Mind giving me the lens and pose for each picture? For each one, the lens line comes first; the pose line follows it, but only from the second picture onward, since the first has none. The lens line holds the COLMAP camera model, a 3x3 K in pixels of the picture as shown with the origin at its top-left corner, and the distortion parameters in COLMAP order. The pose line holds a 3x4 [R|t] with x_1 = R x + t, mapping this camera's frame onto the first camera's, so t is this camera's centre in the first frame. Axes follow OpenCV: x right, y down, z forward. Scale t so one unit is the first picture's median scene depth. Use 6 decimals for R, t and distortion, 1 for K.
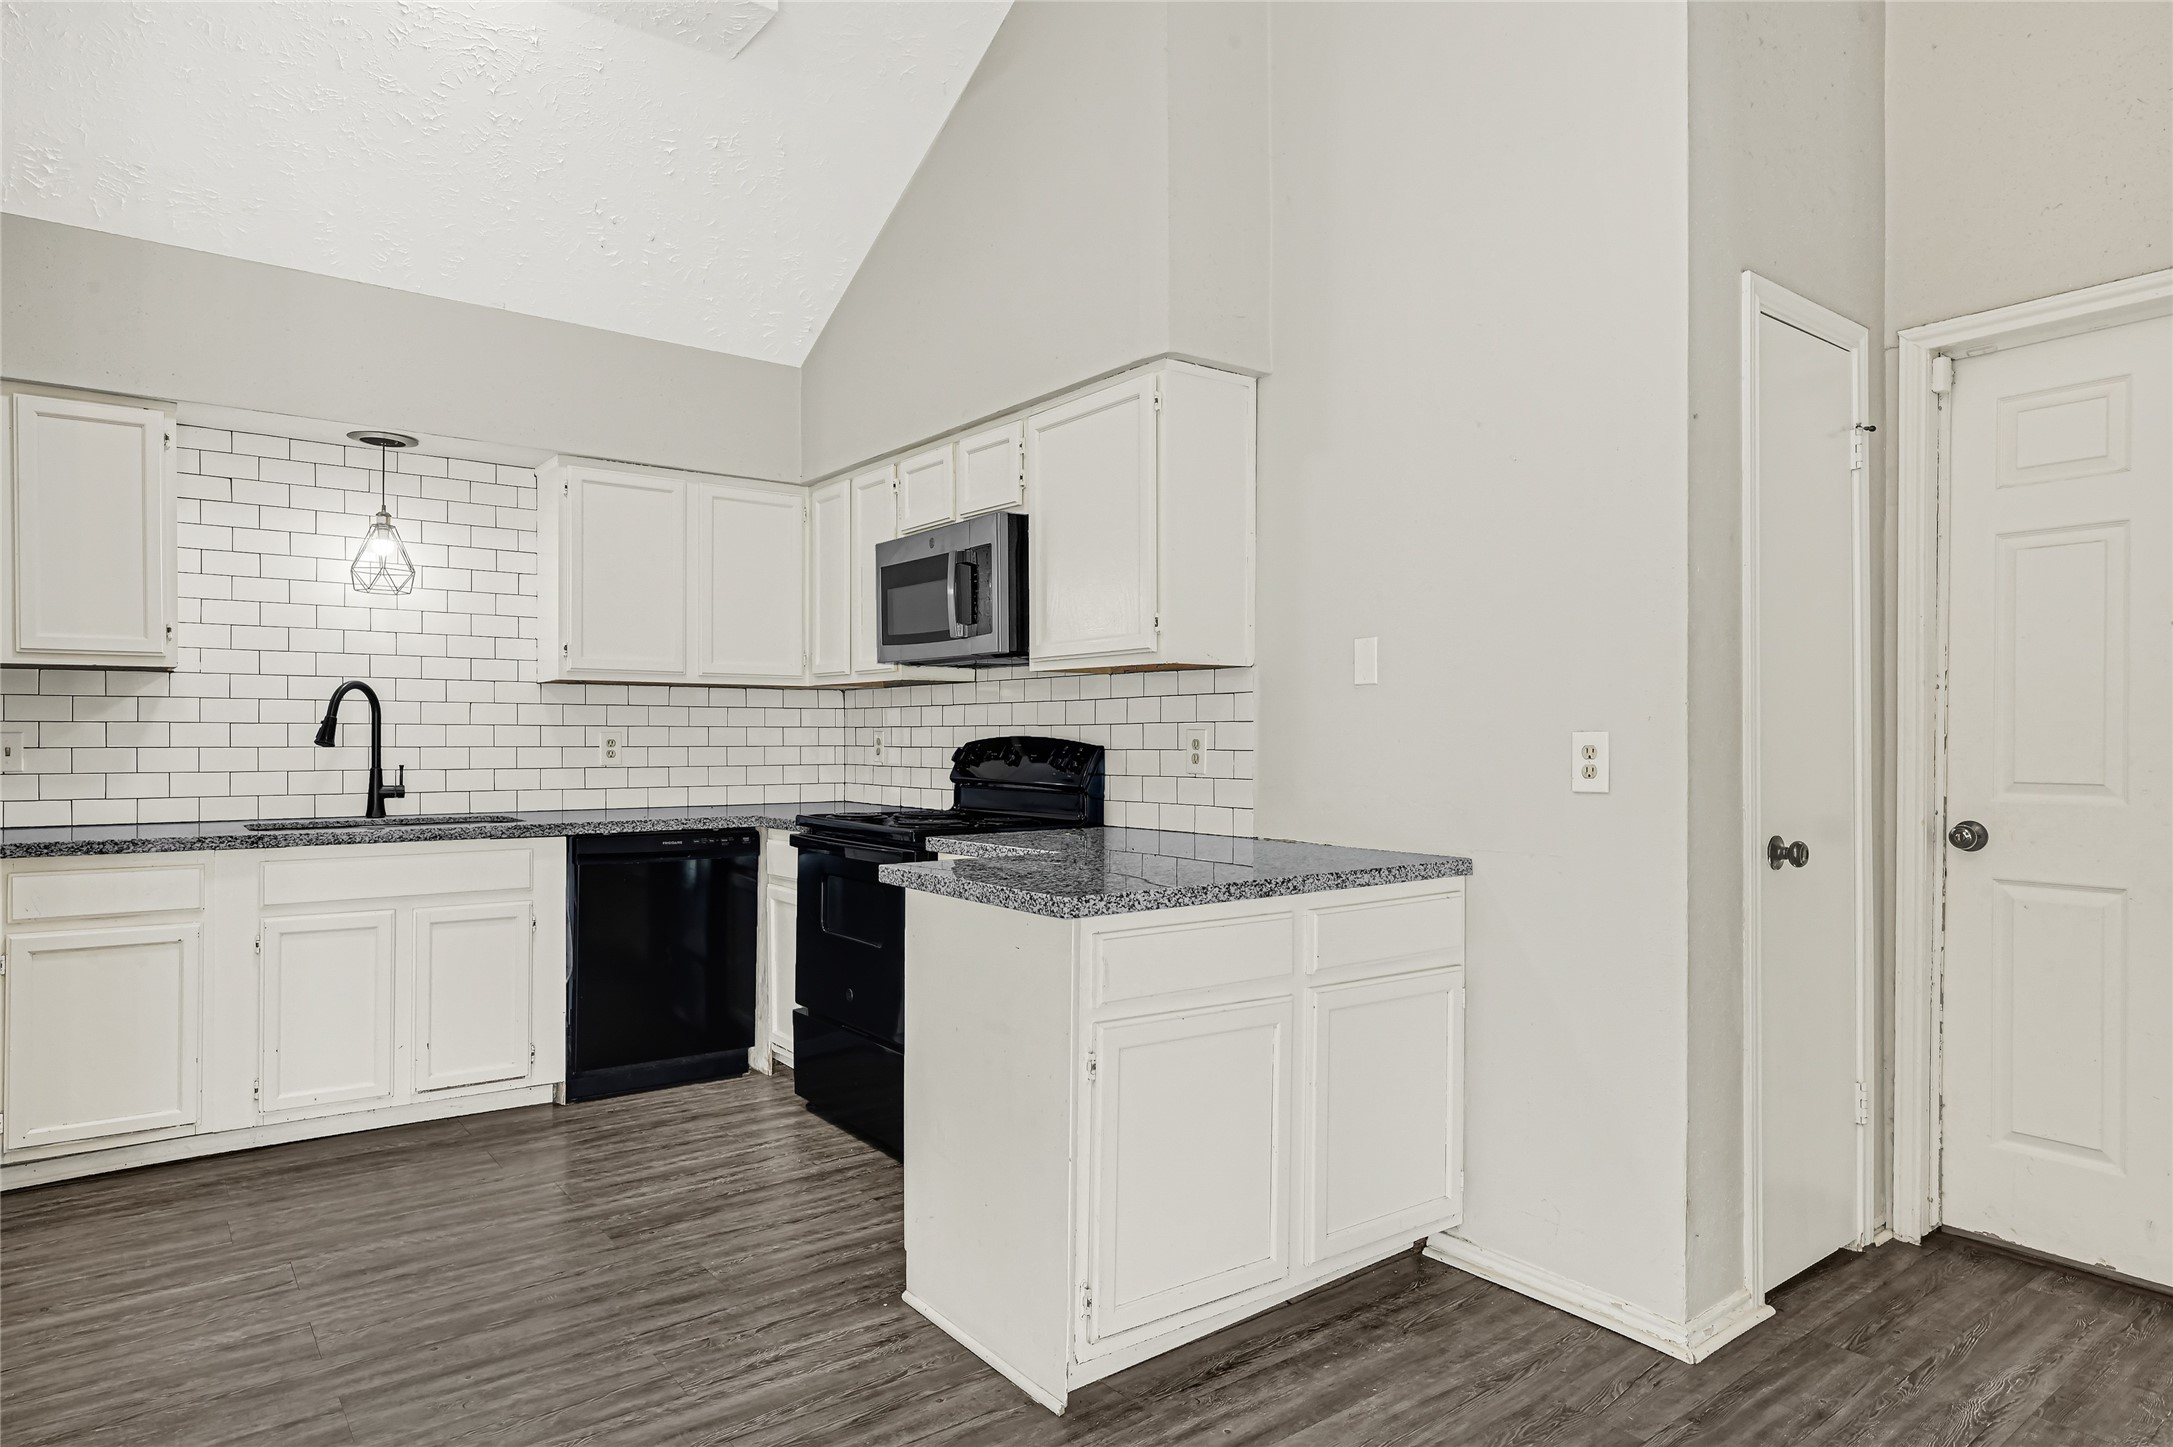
lens RADIAL K [[1251.5, 0, 1086.9], [0, 1251.5, 731.7], [0, 0, 1]] dist [-0.001685, -0.000227]
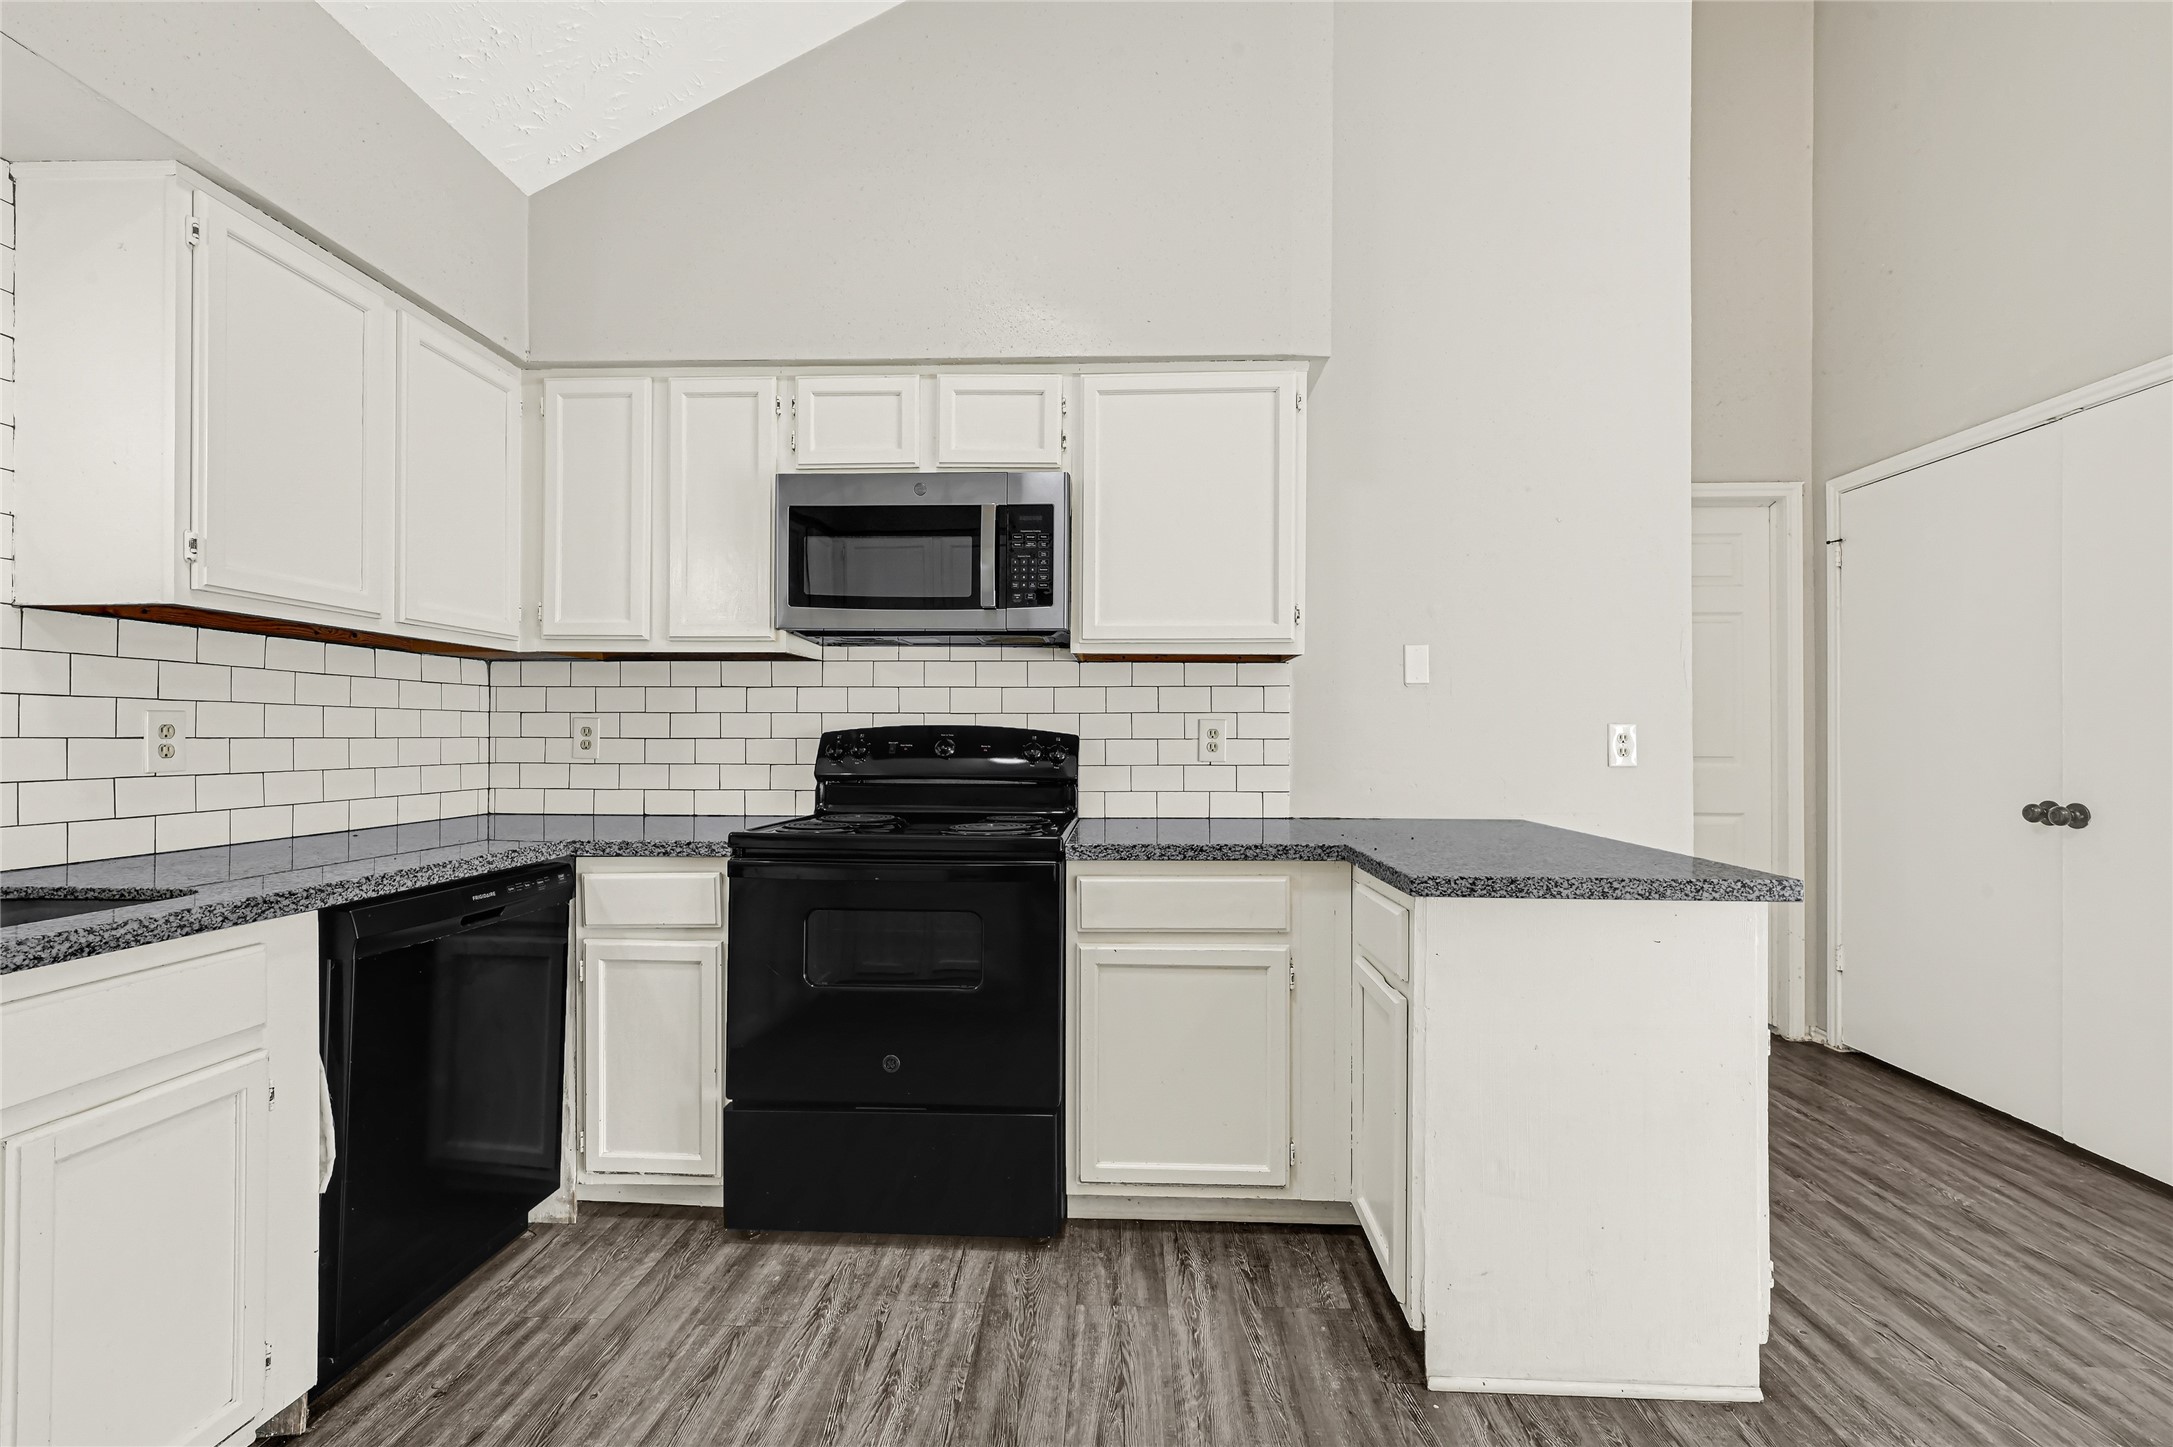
lens RADIAL K [[935.1, 0, 1086.9], [0, 935.1, 727.2], [0, 0, 1]] dist [-0.001035, 0.000491]
pose [[0.638808, 0.008414, 0.769320, -0.551127], [-0.005849, 0.999964, -0.006081, 0.009544], [-0.769344, -0.000615, 0.638834, 0.547132]]
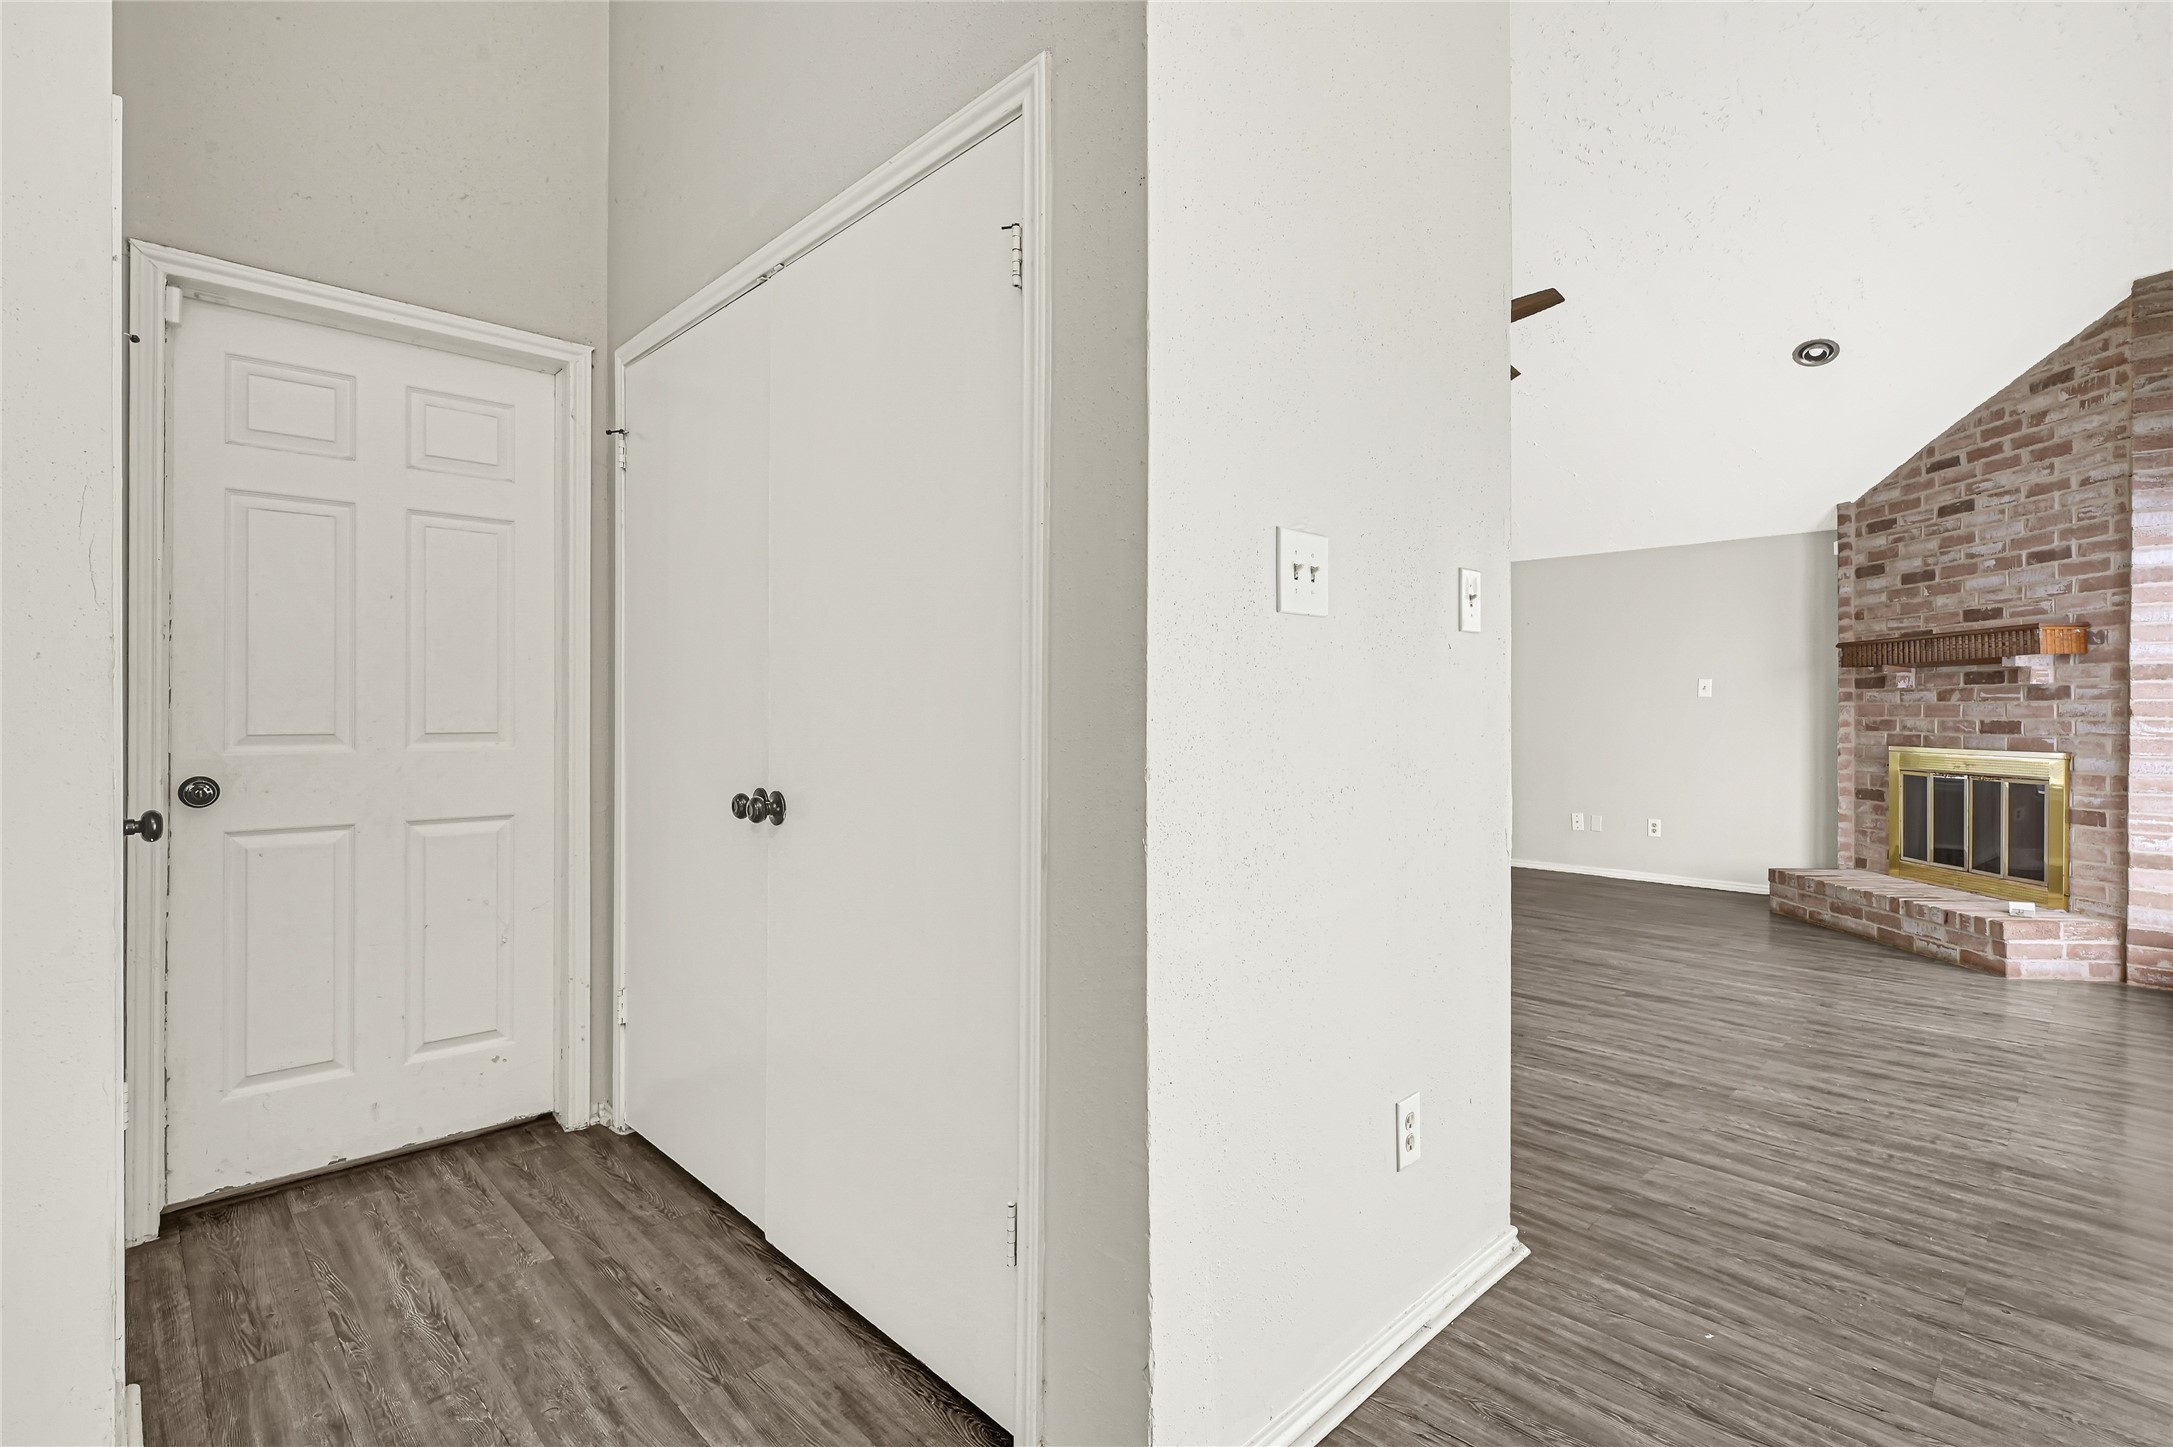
lens RADIAL K [[1013.3, 0, 1087.9], [0, 1013.3, 707.8], [0, 0, 1]] dist [-0.001467, -0.000173]
pose [[-0.122808, -0.001195, 0.992430, -0.125920], [-0.008445, 0.999964, 0.000159, 0.009509], [-0.992395, -0.008361, -0.122814, 0.322166]]
